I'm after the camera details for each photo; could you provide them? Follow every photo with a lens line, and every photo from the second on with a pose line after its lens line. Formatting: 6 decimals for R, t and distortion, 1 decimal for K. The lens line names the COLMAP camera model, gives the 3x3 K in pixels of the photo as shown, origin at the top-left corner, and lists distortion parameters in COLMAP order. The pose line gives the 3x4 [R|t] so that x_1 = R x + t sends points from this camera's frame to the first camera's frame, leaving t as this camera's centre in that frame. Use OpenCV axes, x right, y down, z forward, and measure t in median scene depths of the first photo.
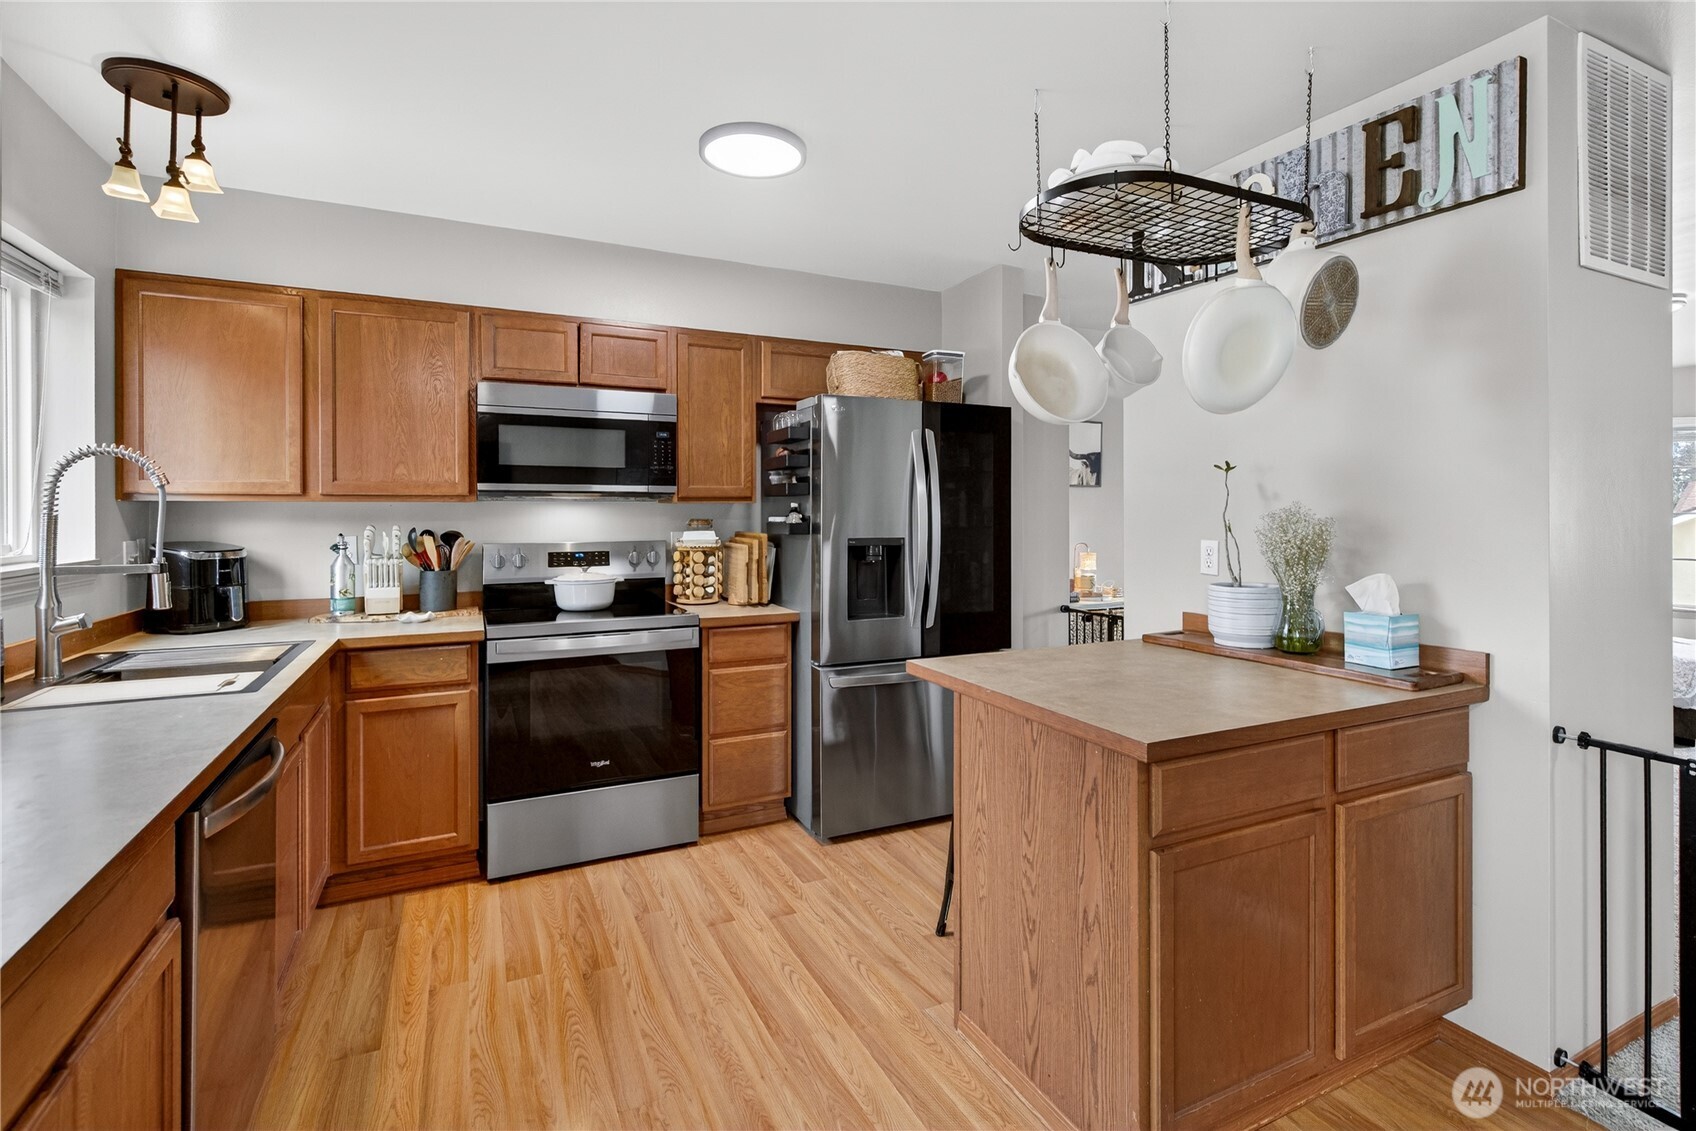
lens RADIAL K [[791.1, 0, 849.2], [0, 791.1, 513.2], [0, 0, 1]] dist [-0.003695, -0.000790]
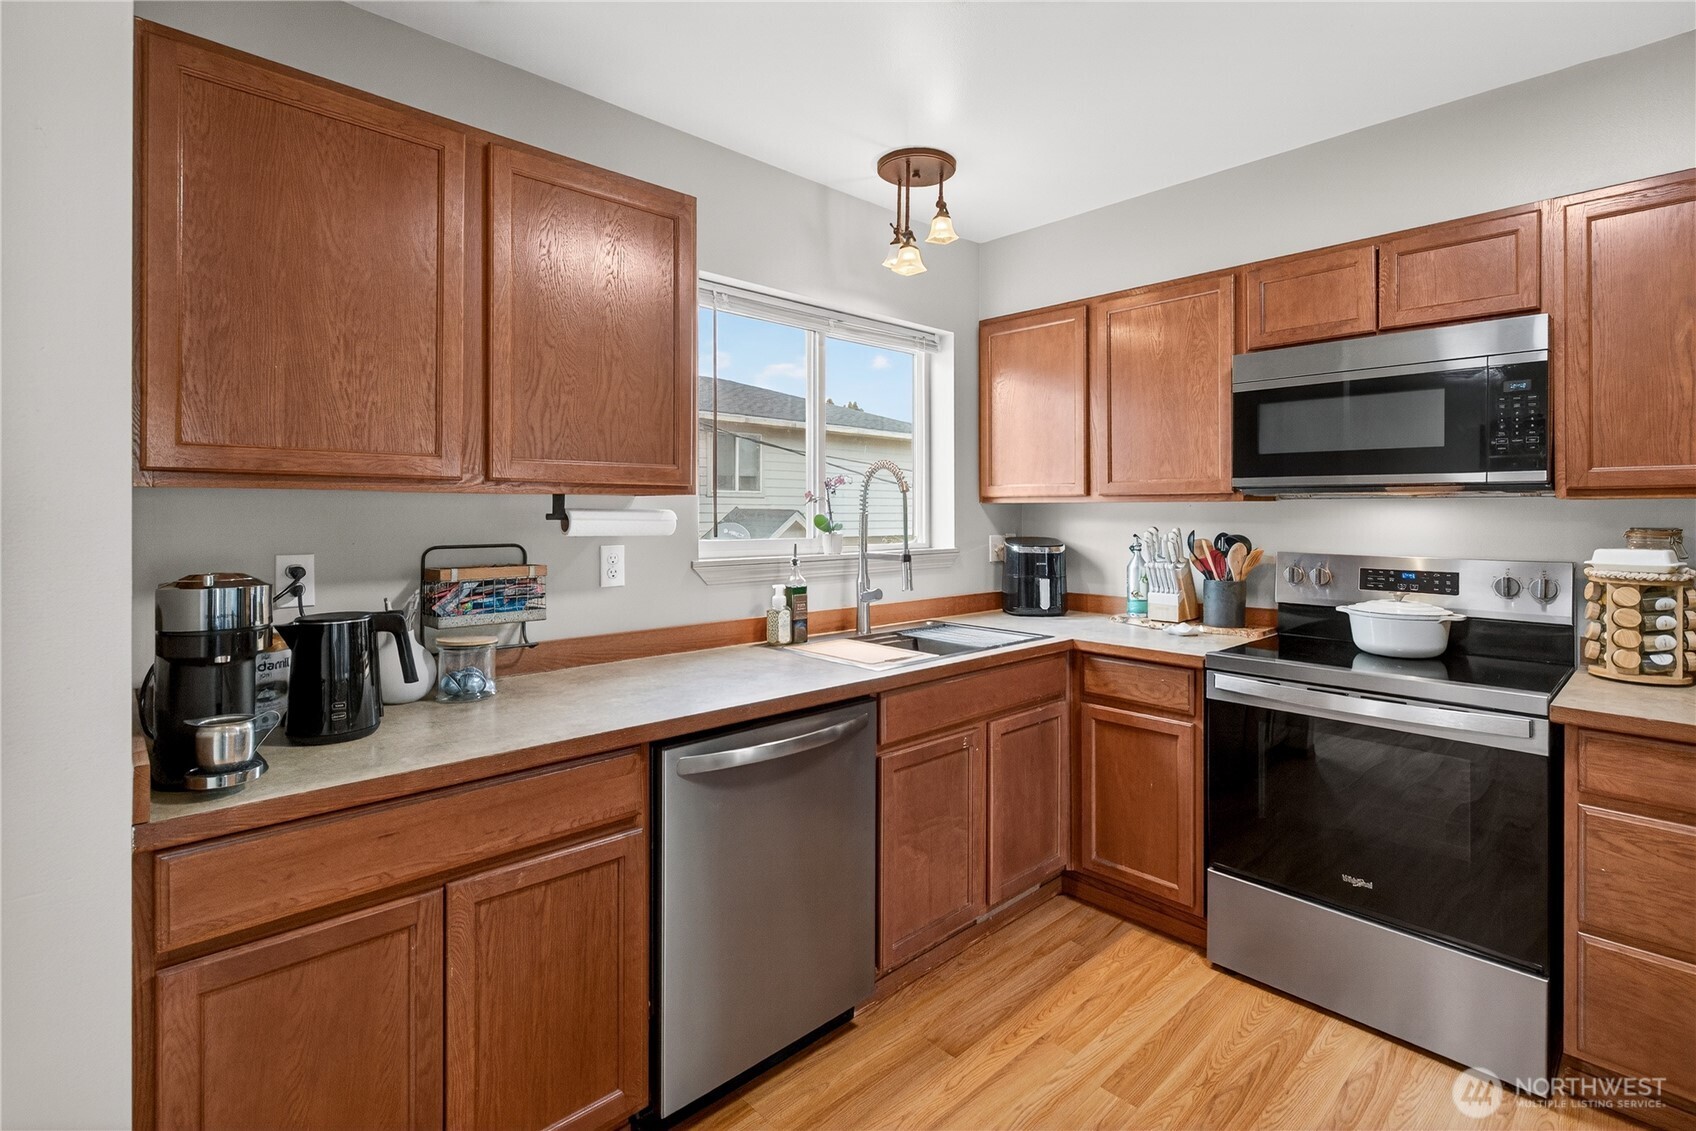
lens RADIAL K [[791.1, 0, 879.5], [0, 791.1, 512.0], [0, 0, 1]] dist [-0.003695, -0.000790]
pose [[0.310119, 0.003330, -0.950692, 0.209505], [-0.003945, 0.999990, 0.002216, -0.003366], [0.950689, 0.003063, 0.310129, 0.402566]]
